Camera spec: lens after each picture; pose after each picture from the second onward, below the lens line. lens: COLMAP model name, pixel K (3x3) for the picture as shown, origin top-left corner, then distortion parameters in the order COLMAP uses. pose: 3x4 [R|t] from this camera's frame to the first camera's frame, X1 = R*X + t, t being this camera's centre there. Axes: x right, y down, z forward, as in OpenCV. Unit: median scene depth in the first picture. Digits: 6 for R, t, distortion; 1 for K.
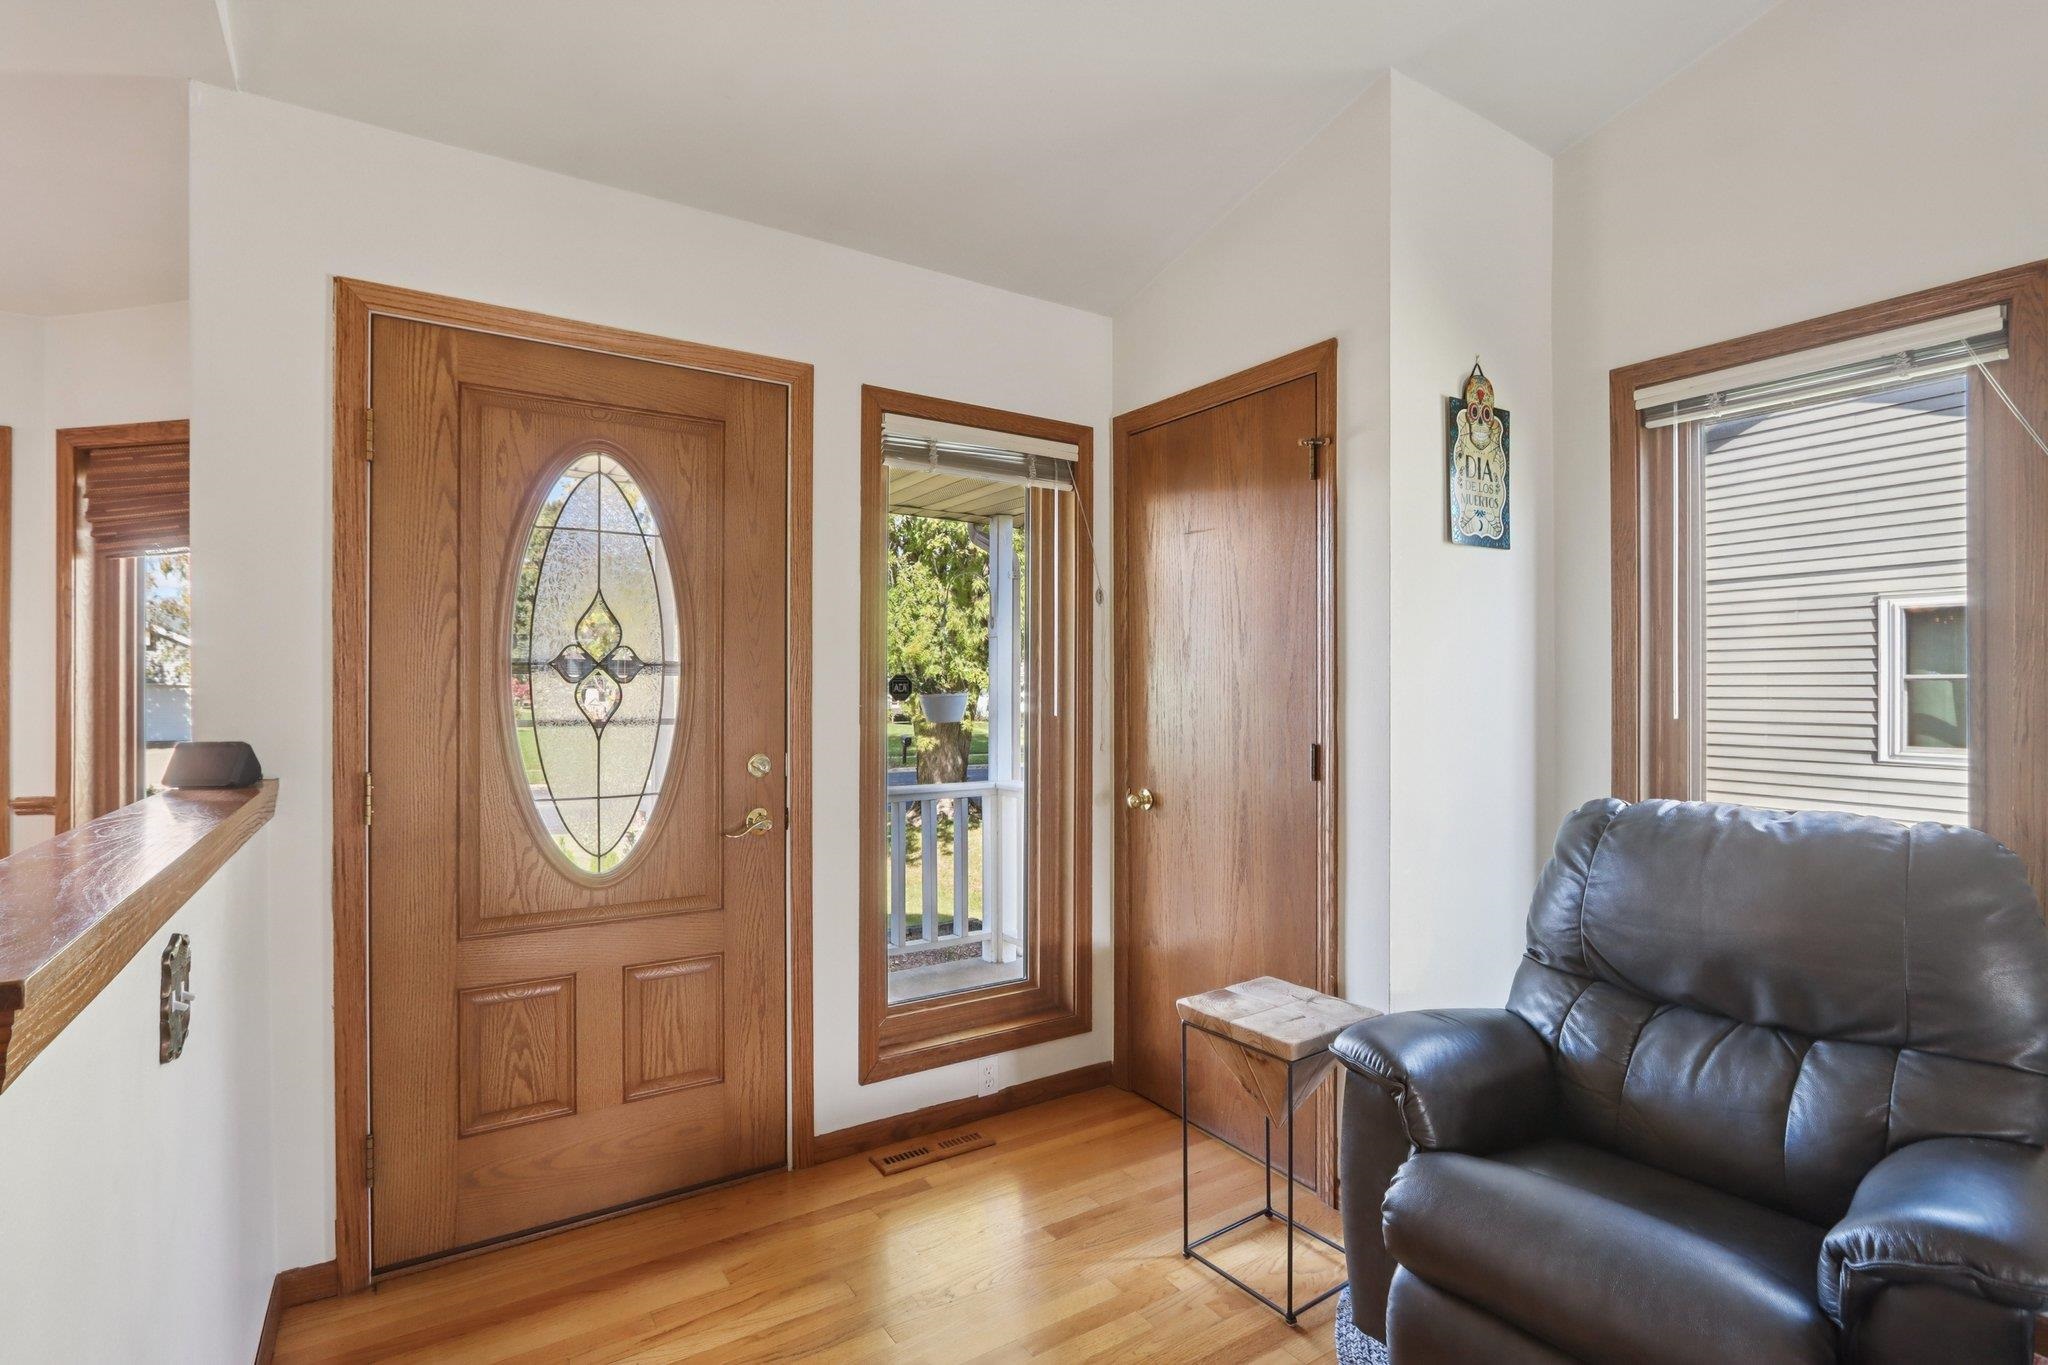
lens RADIAL K [[968.2, 0, 993.1], [0, 968.2, 687.1], [0, 0, 1]] dist [-0.017566, 0.002773]
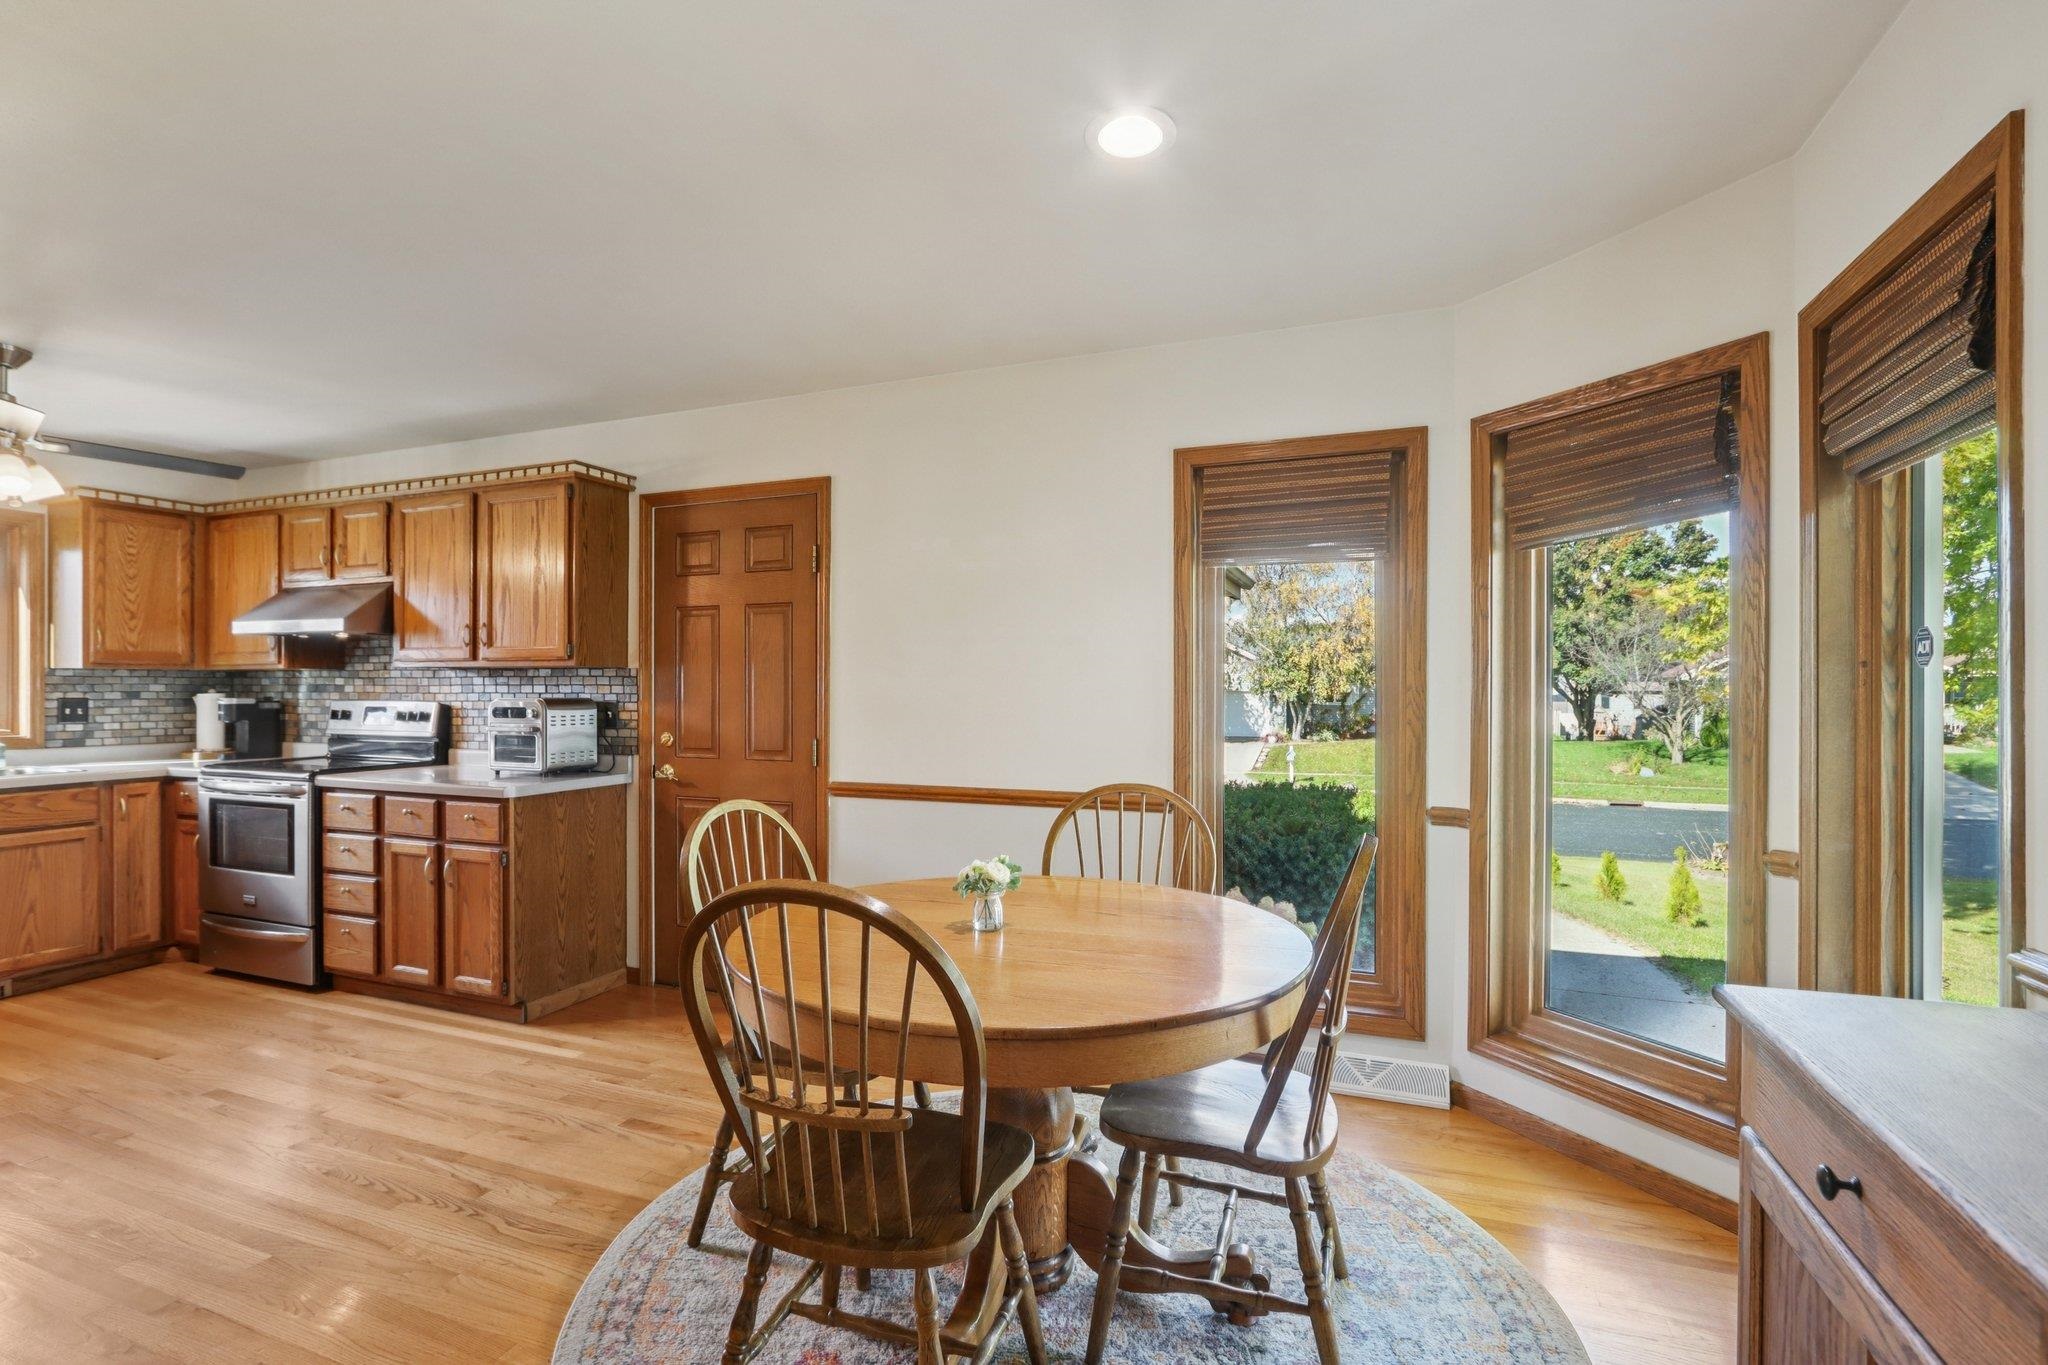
lens RADIAL K [[968.2, 0, 987.8], [0, 968.2, 691.8], [0, 0, 1]] dist [-0.017566, 0.002773]
pose [[0.590968, -0.001907, -0.806692, -0.637009], [0.001439, 0.999998, -0.001310, -0.000846], [0.806693, -0.000387, 0.590970, 0.068472]]
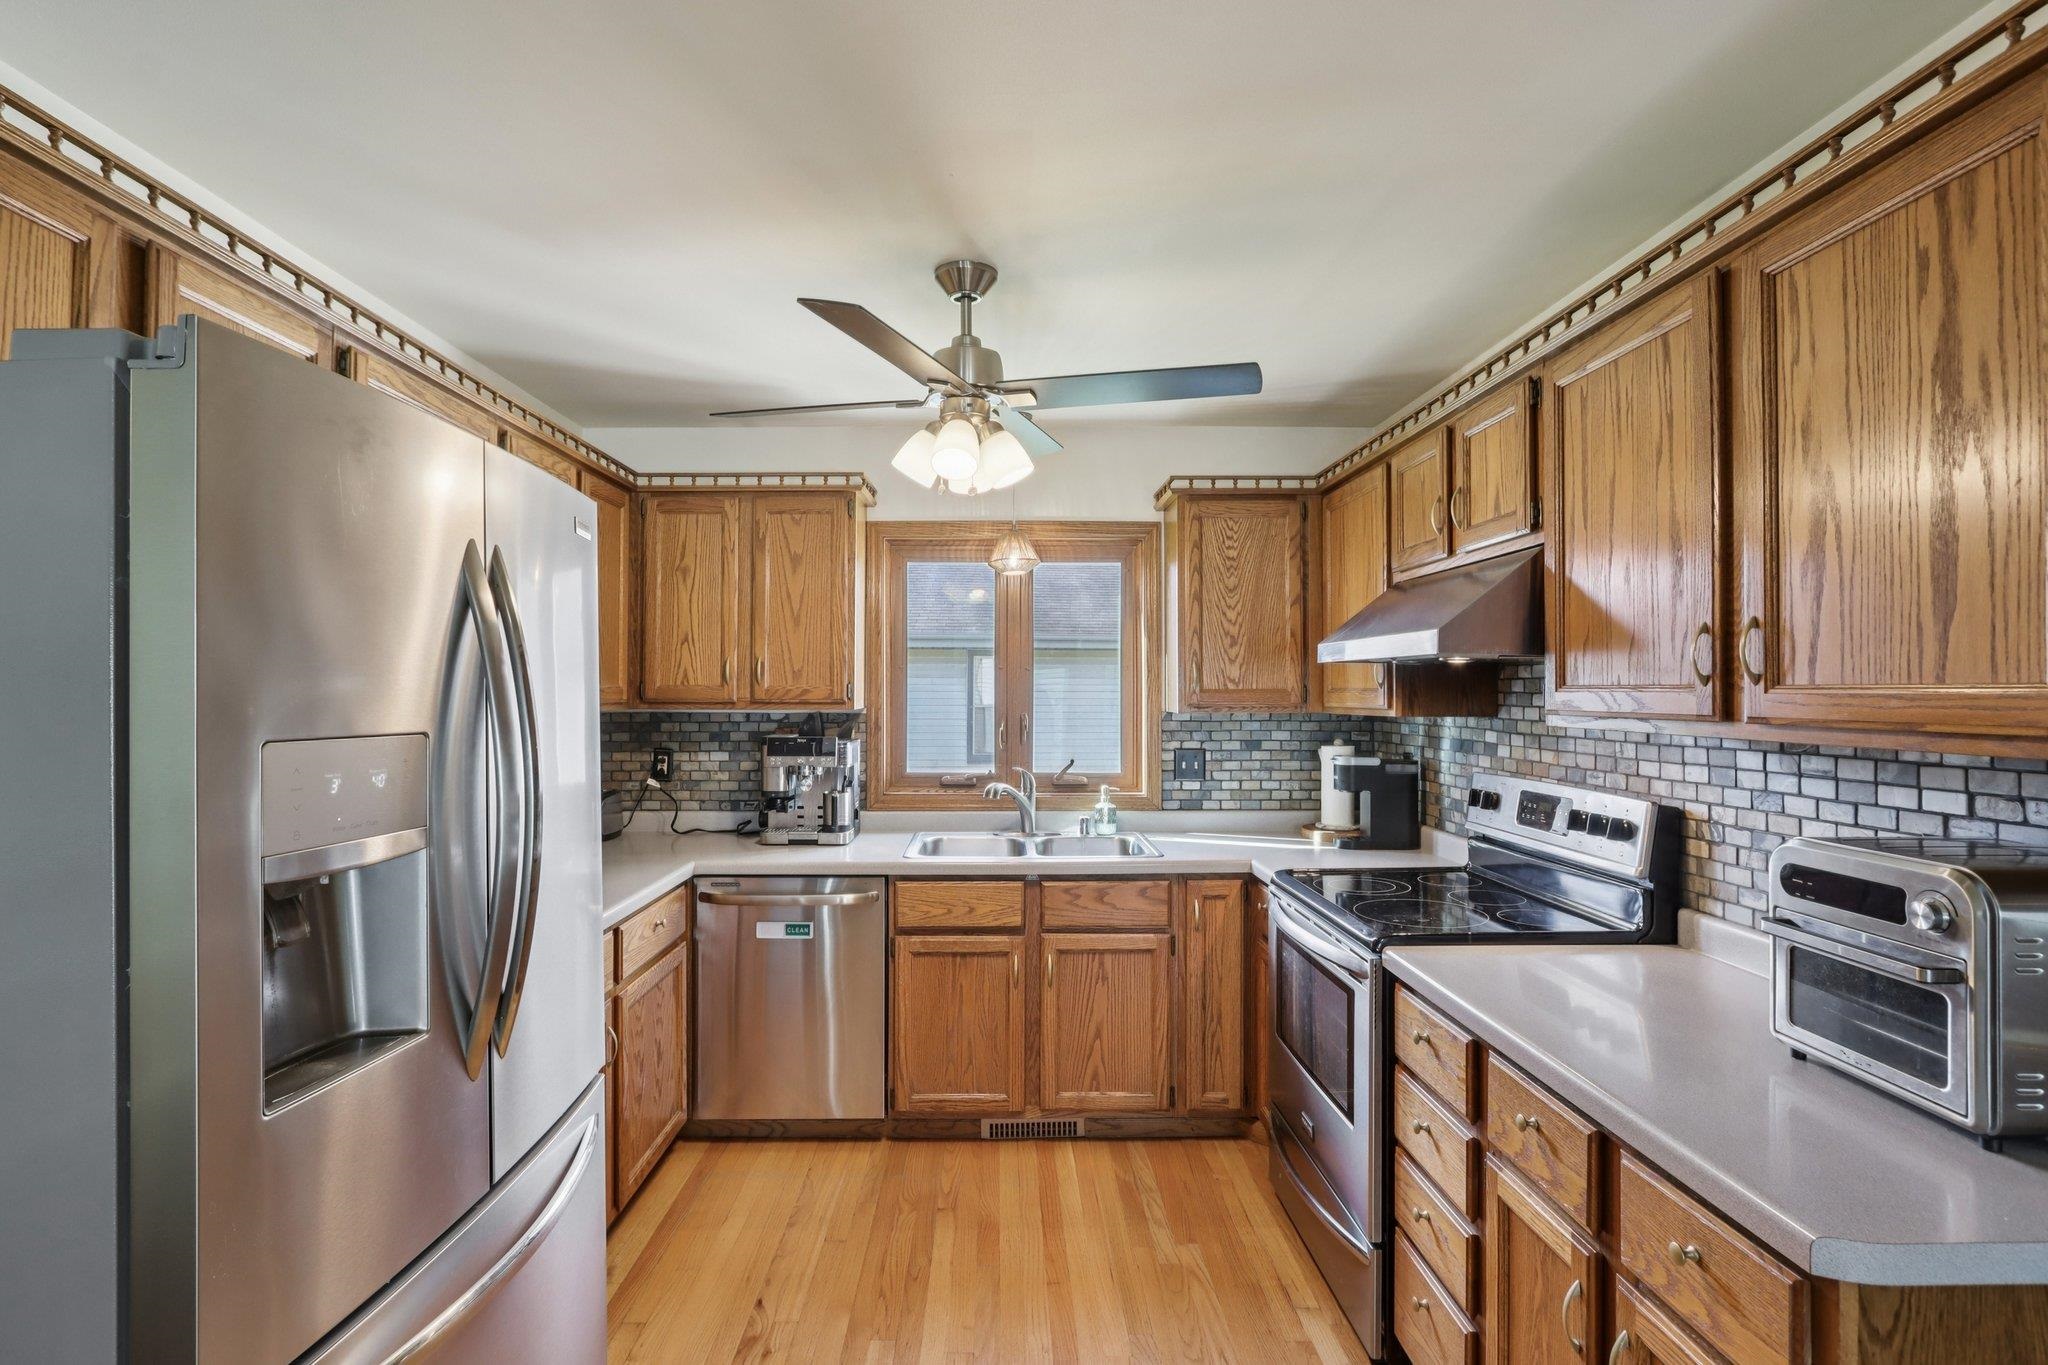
lens RADIAL K [[968.2, 0, 999.2], [0, 968.2, 683.7], [0, 0, 1]] dist [-0.017566, 0.002773]
pose [[-0.521315, -0.011782, -0.853283, -1.777102], [-0.001872, 0.999918, -0.012664, -0.076444], [0.853362, -0.005005, -0.521294, 0.265623]]
